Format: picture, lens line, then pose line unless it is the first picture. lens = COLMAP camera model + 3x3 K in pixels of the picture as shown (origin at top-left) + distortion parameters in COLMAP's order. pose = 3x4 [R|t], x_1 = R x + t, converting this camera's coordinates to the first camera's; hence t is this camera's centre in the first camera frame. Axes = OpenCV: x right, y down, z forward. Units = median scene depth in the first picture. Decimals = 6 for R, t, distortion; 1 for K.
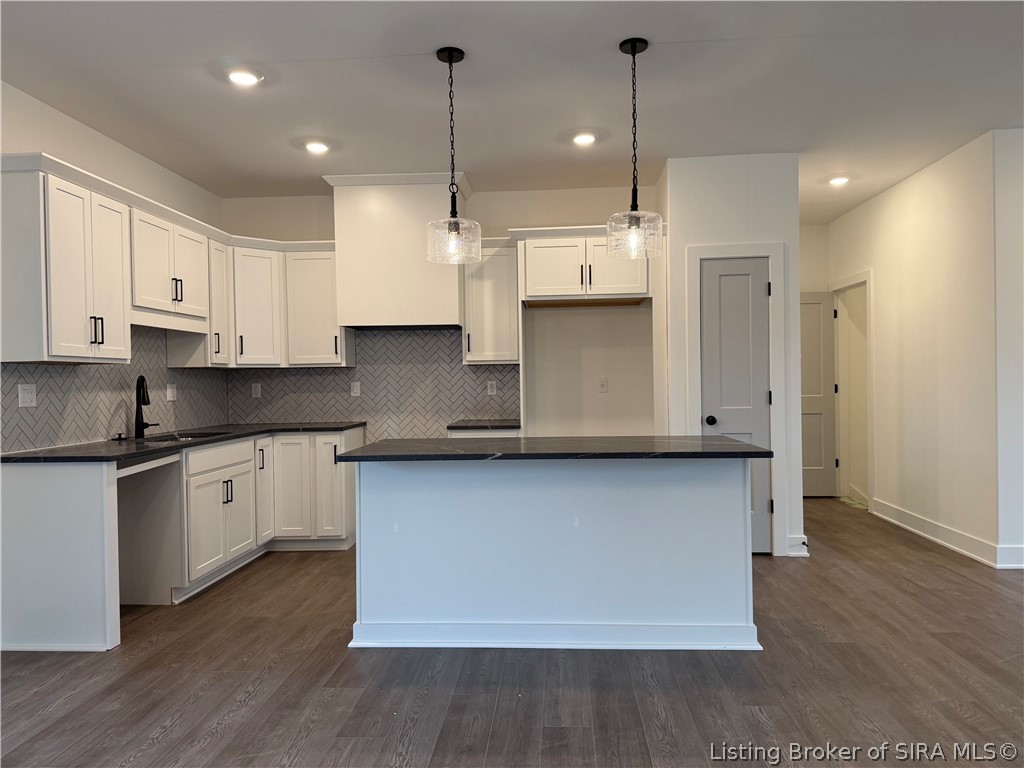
lens RADIAL K [[714.0, 0, 514.7], [0, 714.0, 386.0], [0, 0, 1]] dist [0.131826, -0.180075]
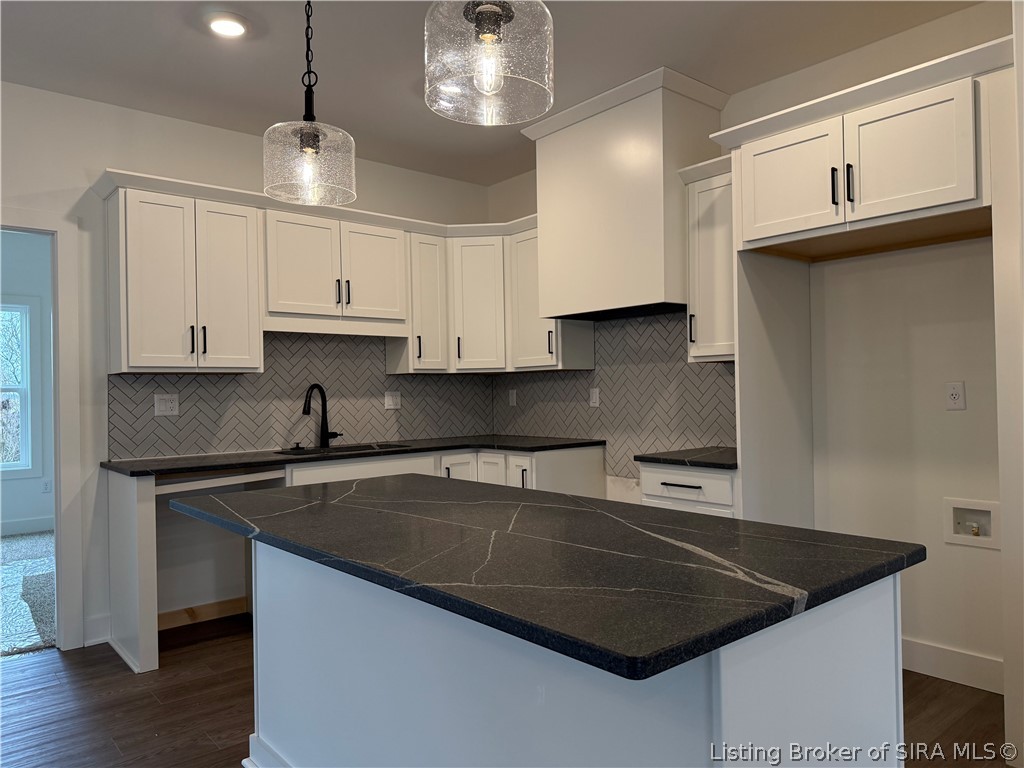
lens RADIAL K [[710.0, 0, 516.2], [0, 710.0, 385.7], [0, 0, 1]] dist [0.090824, -0.143049]
pose [[0.694926, -0.001111, -0.719081, 0.313637], [0.002042, 0.999998, 0.000428, -0.010323], [0.719079, -0.001765, 0.694926, 0.471130]]
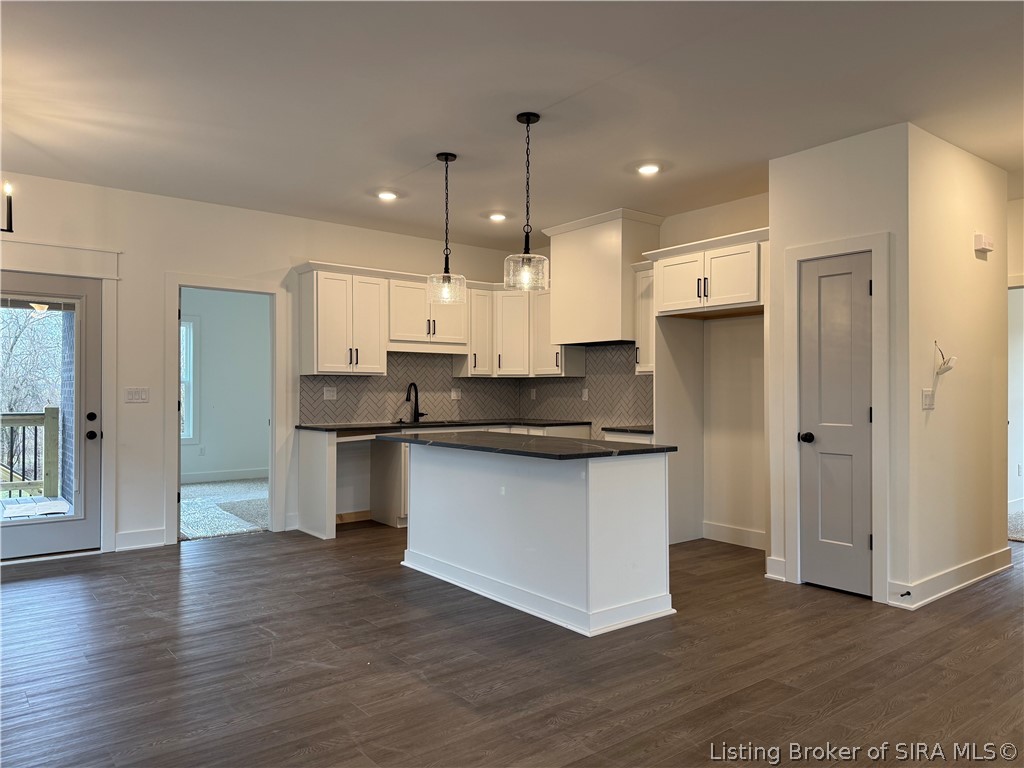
lens RADIAL K [[714.0, 0, 514.7], [0, 714.0, 386.0], [0, 0, 1]] dist [0.131826, -0.180075]
pose [[0.670438, 0.013024, -0.741851, 0.694514], [-0.017456, 0.999846, 0.001778, -0.012203], [0.741760, 0.011758, 0.670562, 0.111044]]
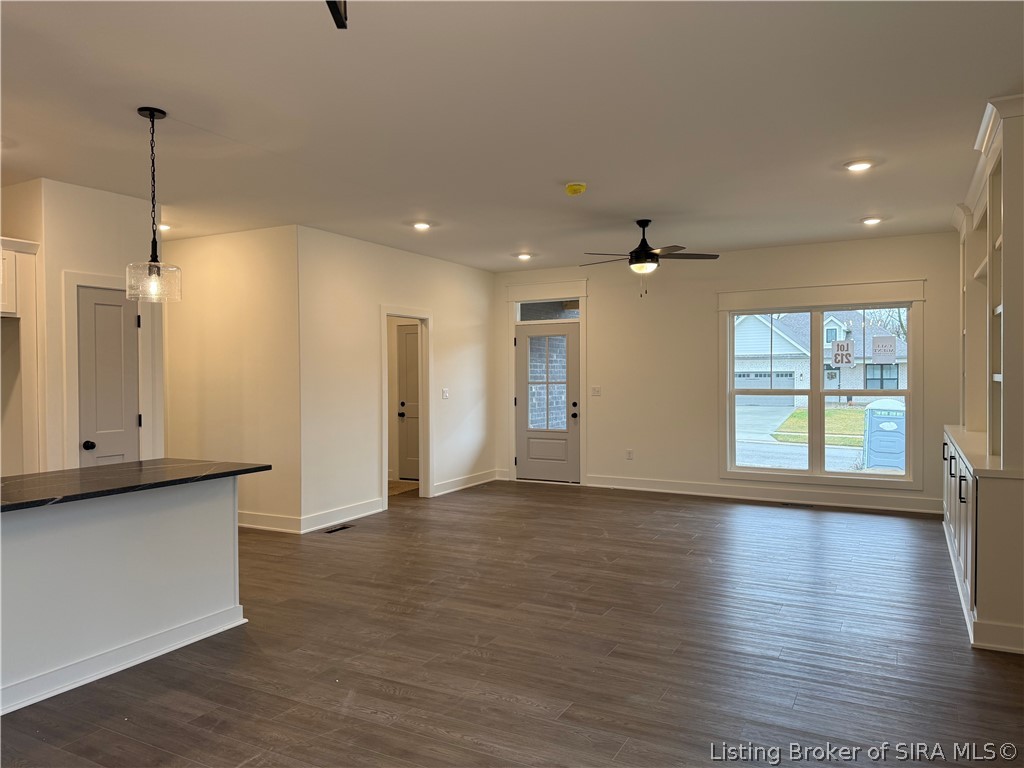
lens RADIAL K [[714.0, 0, 514.7], [0, 714.0, 386.0], [0, 0, 1]] dist [0.131826, -0.180075]
pose [[0.421314, -0.000284, 0.906915, -0.402095], [0.006298, 0.999977, -0.002612, -0.029228], [-0.906893, 0.006812, 0.421306, 0.021347]]
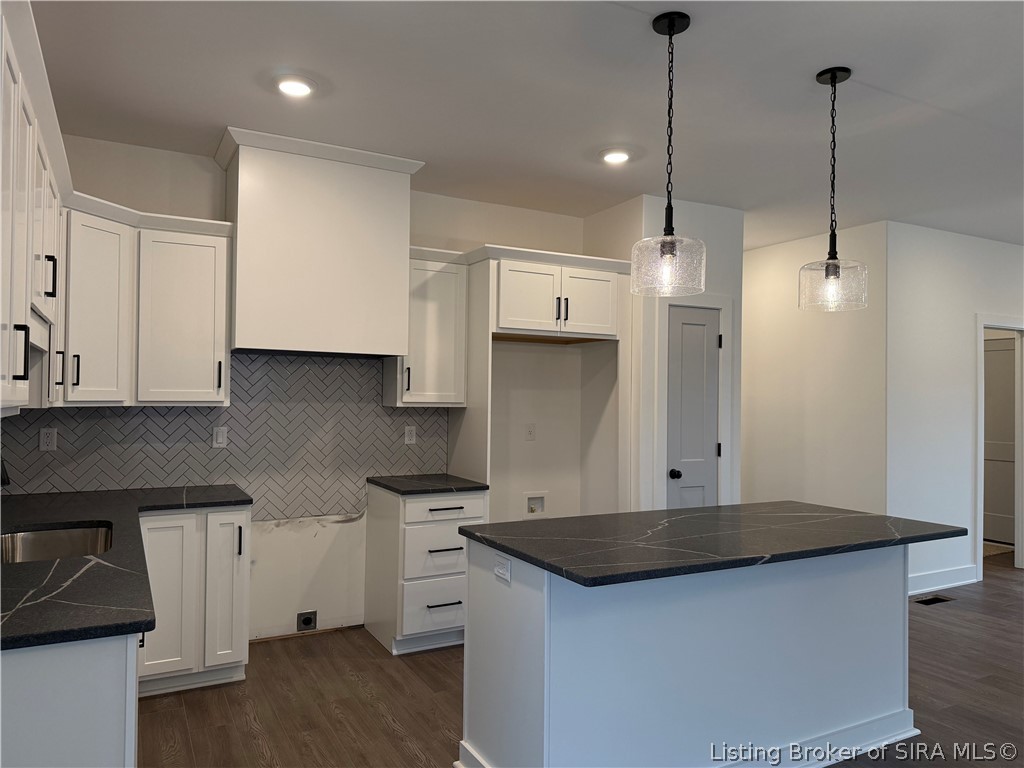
lens RADIAL K [[714.0, 0, 514.7], [0, 714.0, 386.0], [0, 0, 1]] dist [0.131826, -0.180075]
pose [[0.847047, 0.035736, 0.530315, -0.409768], [-0.022364, 0.999250, -0.031616, -0.033530], [-0.531047, 0.014921, 0.847211, 0.300478]]
